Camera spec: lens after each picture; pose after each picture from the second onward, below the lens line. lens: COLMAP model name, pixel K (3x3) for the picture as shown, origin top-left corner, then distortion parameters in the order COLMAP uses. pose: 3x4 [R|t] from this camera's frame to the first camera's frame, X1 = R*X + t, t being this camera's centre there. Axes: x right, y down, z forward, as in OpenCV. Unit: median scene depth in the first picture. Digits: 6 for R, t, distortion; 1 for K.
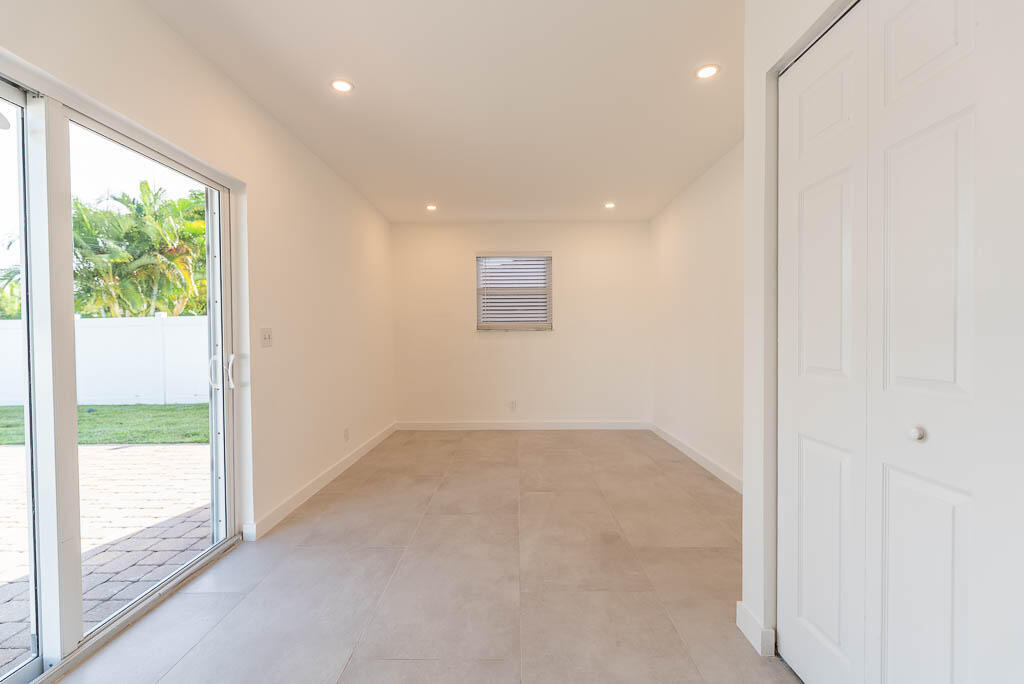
lens RADIAL K [[436.9, 0, 514.7], [0, 436.9, 345.8], [0, 0, 1]] dist [0.001274, -0.000427]
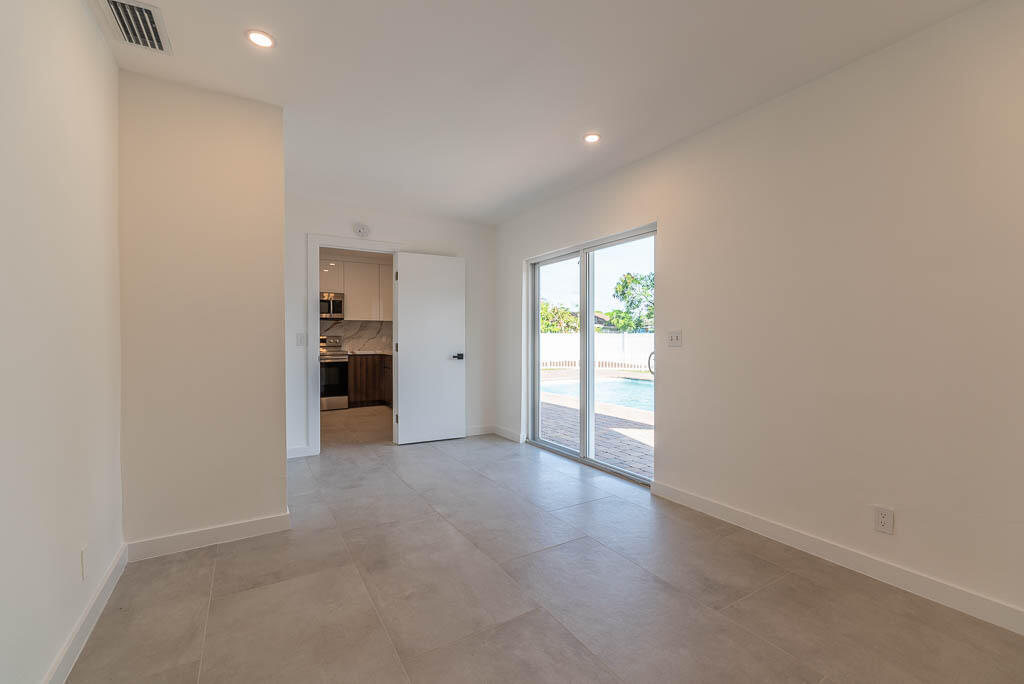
lens RADIAL K [[436.9, 0, 512.3], [0, 436.9, 341.3], [0, 0, 1]] dist [0.001274, -0.000427]
pose [[-0.858640, 0.011464, -0.512451, 0.453793], [-0.000703, 0.999723, 0.023542, -0.045838], [0.512579, 0.020574, -0.858393, 1.977097]]
